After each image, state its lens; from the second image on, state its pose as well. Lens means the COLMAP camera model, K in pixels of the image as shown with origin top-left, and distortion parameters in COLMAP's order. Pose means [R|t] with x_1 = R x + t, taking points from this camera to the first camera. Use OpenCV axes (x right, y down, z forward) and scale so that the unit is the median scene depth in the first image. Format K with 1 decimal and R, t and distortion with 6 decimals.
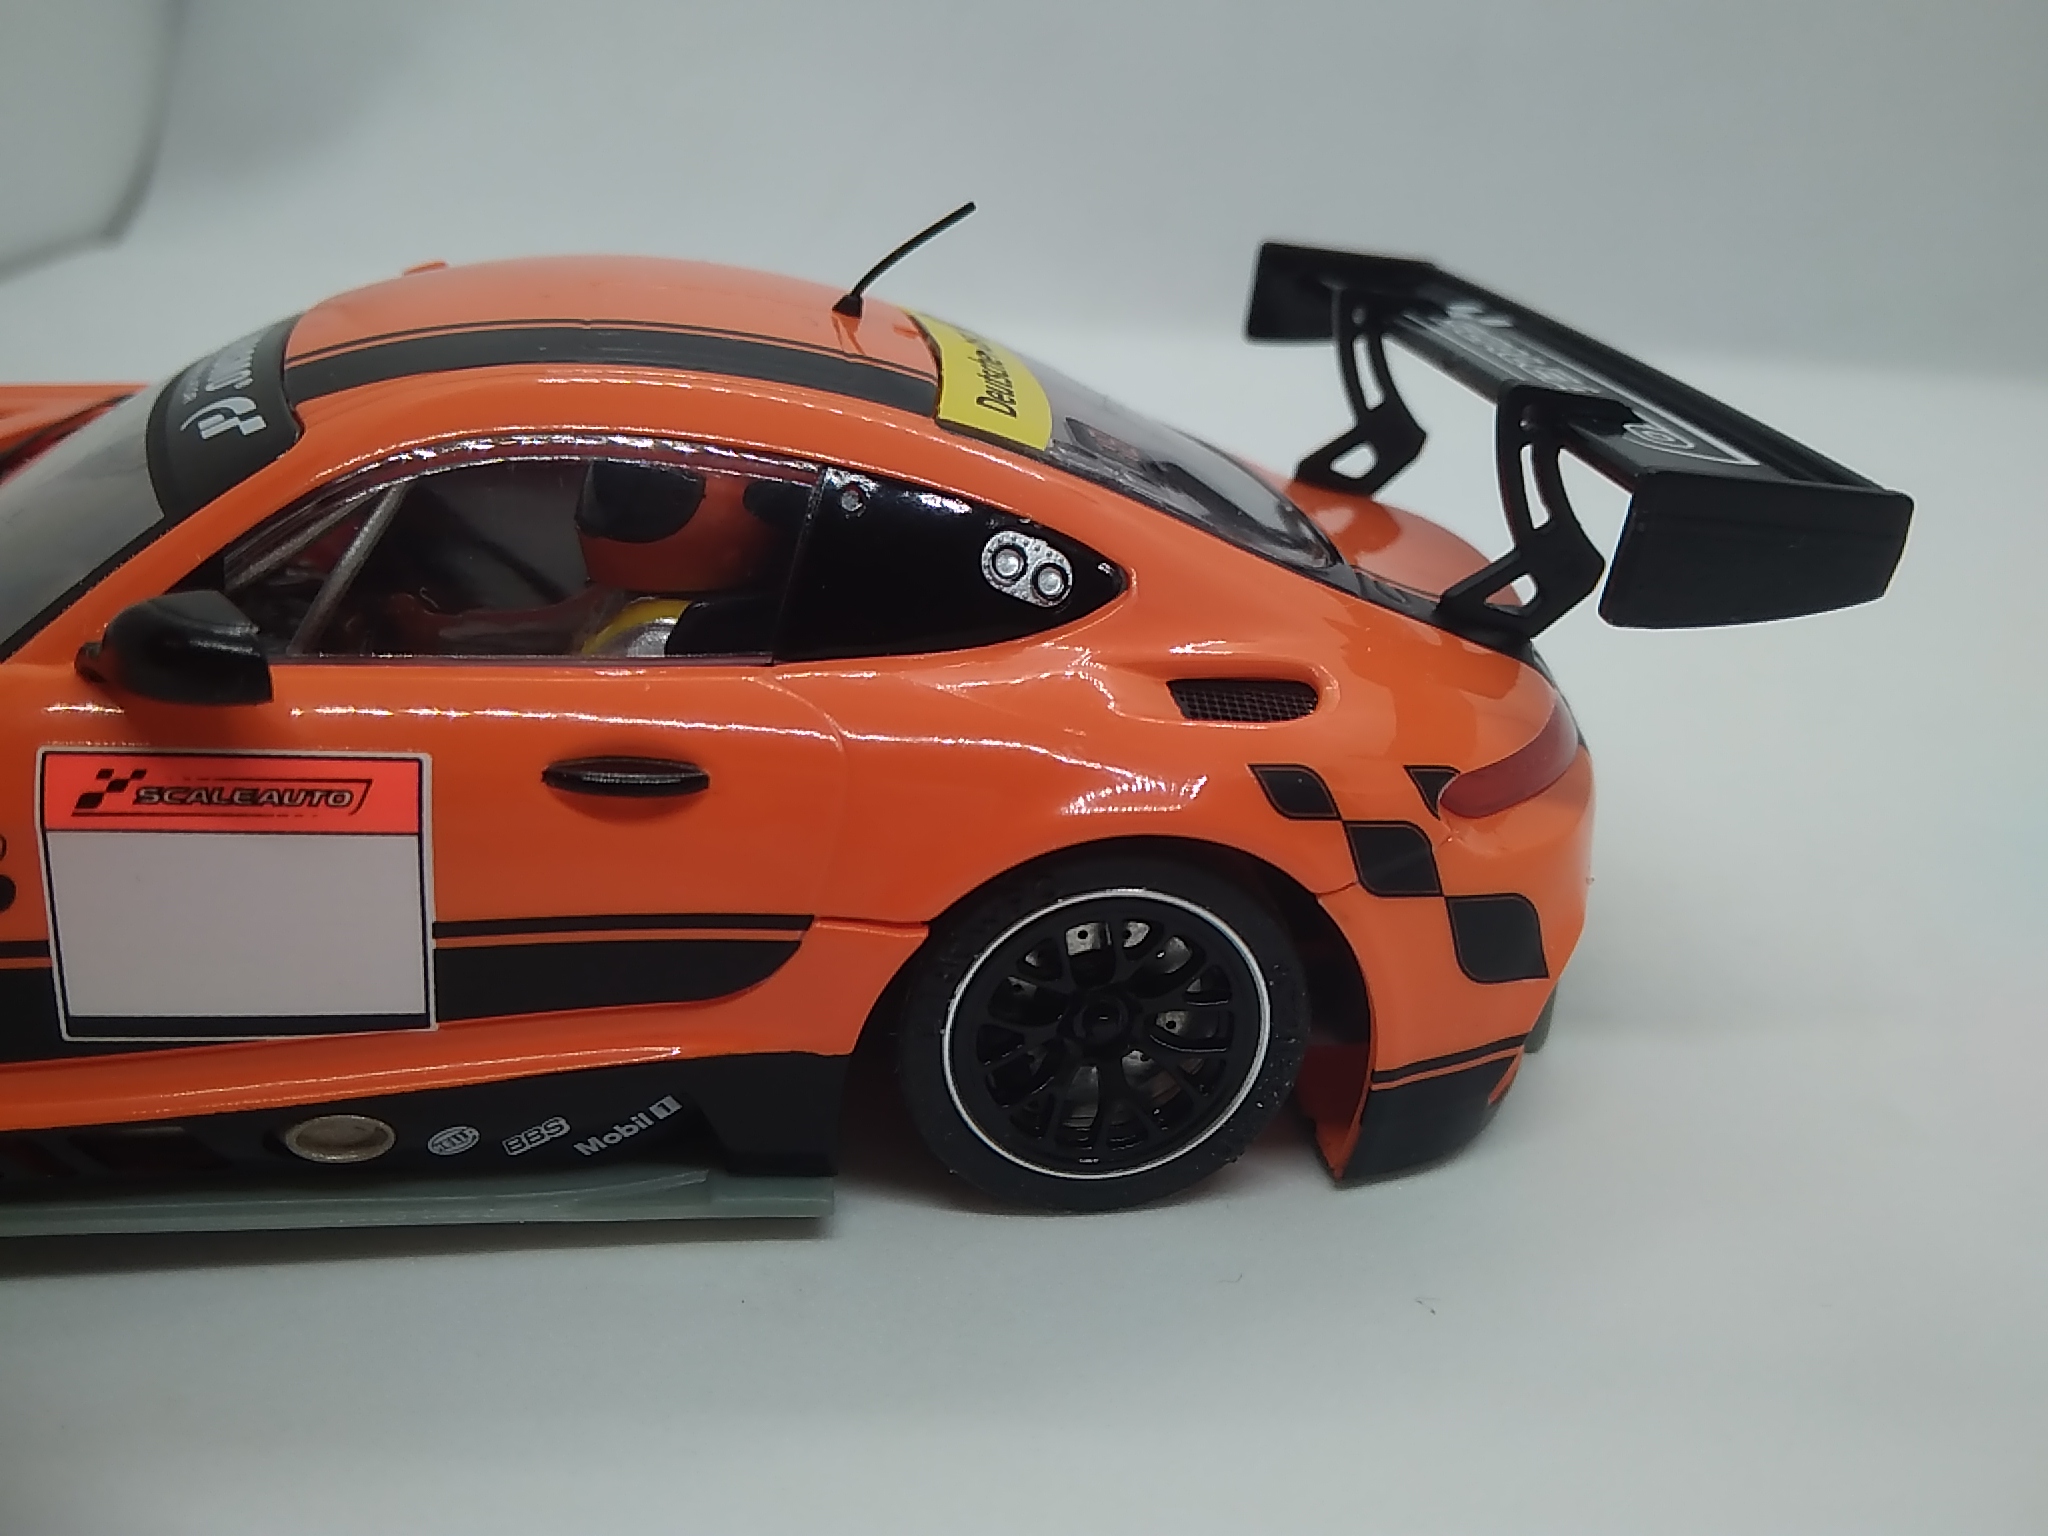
lens RADIAL K [[1841.5, 0, 1024.0], [0, 1841.5, 768.0], [0, 0, 1]] dist [0.027528, -0.005919]
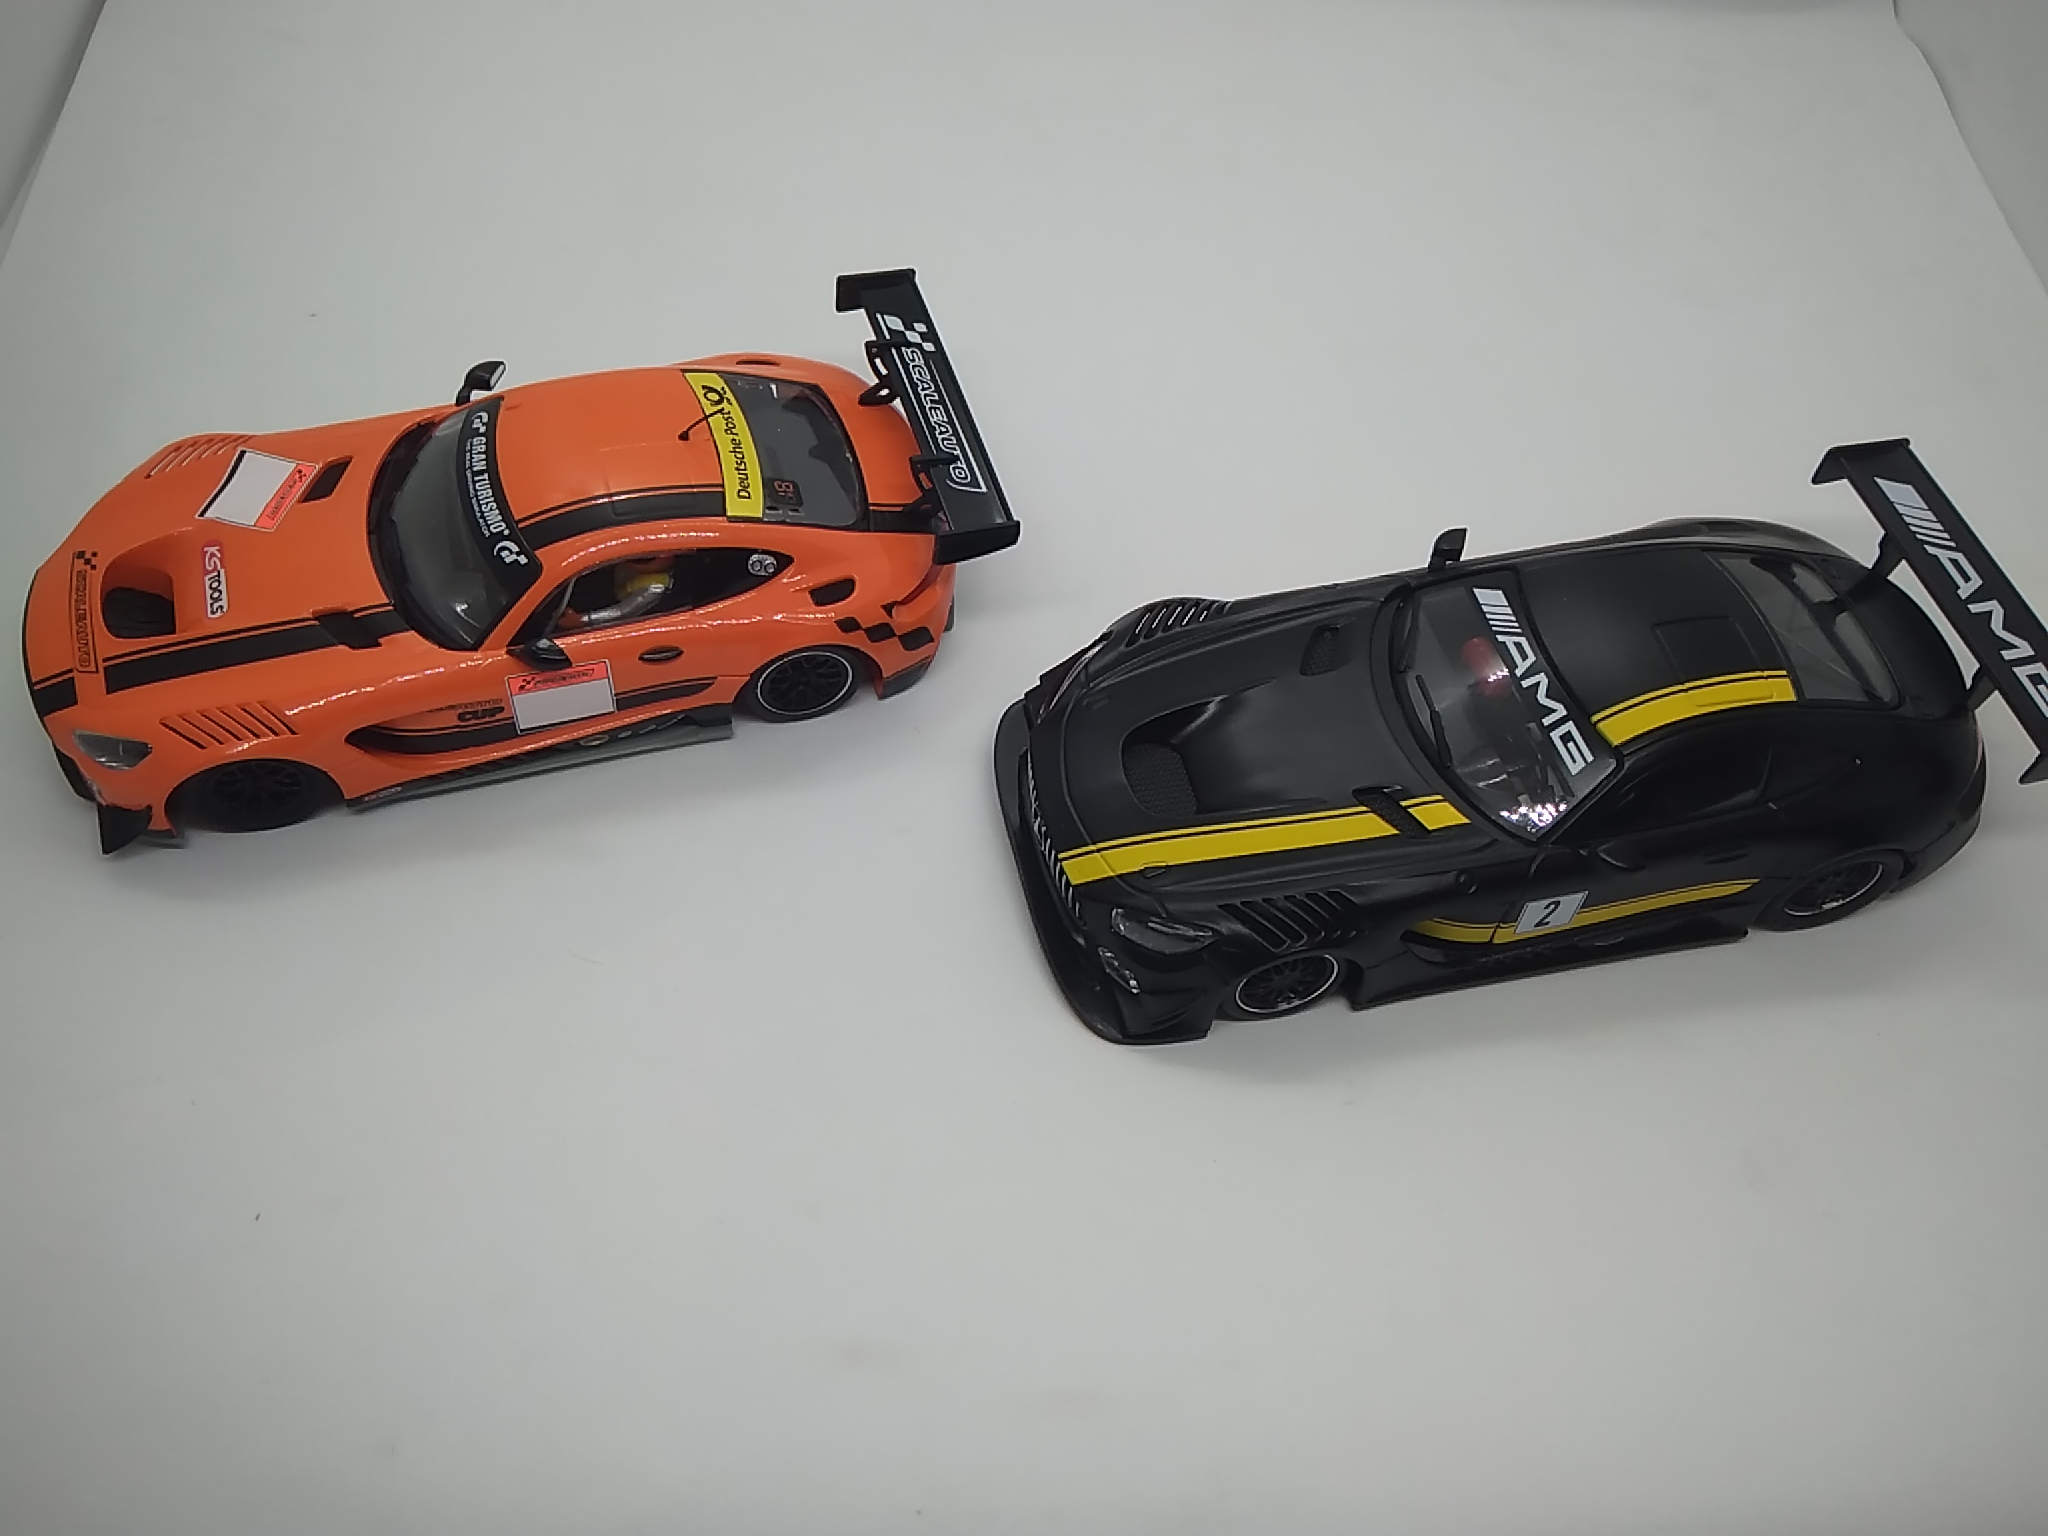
lens RADIAL K [[1657.4, 0, 1028.4], [0, 1657.4, 798.2], [0, 0, 1]] dist [0.095938, -0.001042]
pose [[0.989322, -0.120193, 0.082438, 0.184465], [0.056982, 0.839574, 0.540248, -1.397386], [-0.134146, -0.529782, 0.837458, -1.872824]]
